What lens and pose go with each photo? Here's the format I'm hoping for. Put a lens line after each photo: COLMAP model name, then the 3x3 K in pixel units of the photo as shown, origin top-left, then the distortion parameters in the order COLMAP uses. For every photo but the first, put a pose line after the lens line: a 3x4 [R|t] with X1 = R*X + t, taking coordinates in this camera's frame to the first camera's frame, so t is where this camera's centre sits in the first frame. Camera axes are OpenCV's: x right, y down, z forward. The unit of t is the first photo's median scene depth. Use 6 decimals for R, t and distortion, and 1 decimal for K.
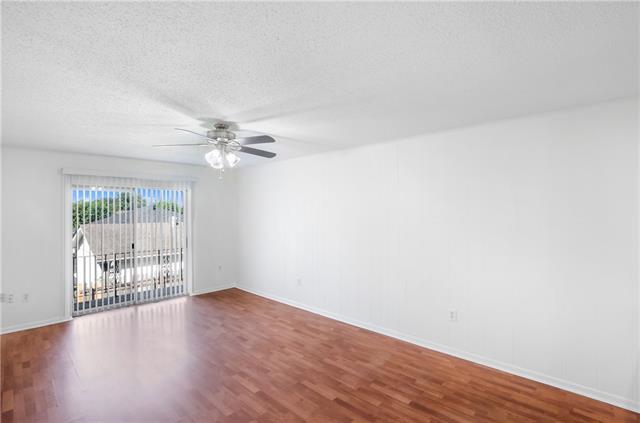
lens RADIAL K [[309.0, 0, 320.0], [0, 309.0, 211.5], [0, 0, 1]] dist [0.002110, 0.000928]
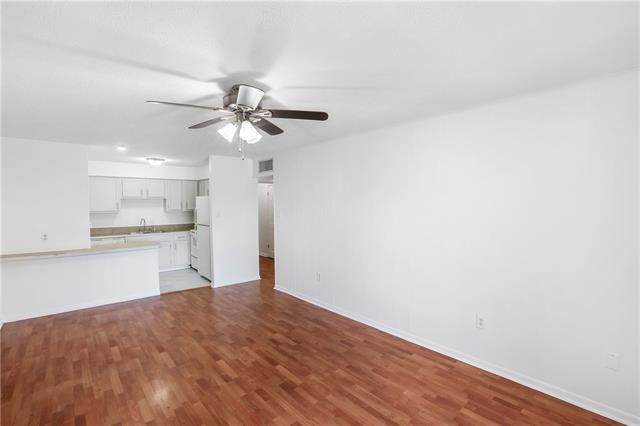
lens RADIAL K [[310.1, 0, 320.0], [0, 310.1, 213.0], [0, 0, 1]] dist [-0.016281, 0.000153]
pose [[-0.994524, 0.012562, 0.103748, -0.653749], [0.014862, 0.999660, 0.021418, 0.018725], [-0.103444, 0.022842, -0.994373, 1.950459]]
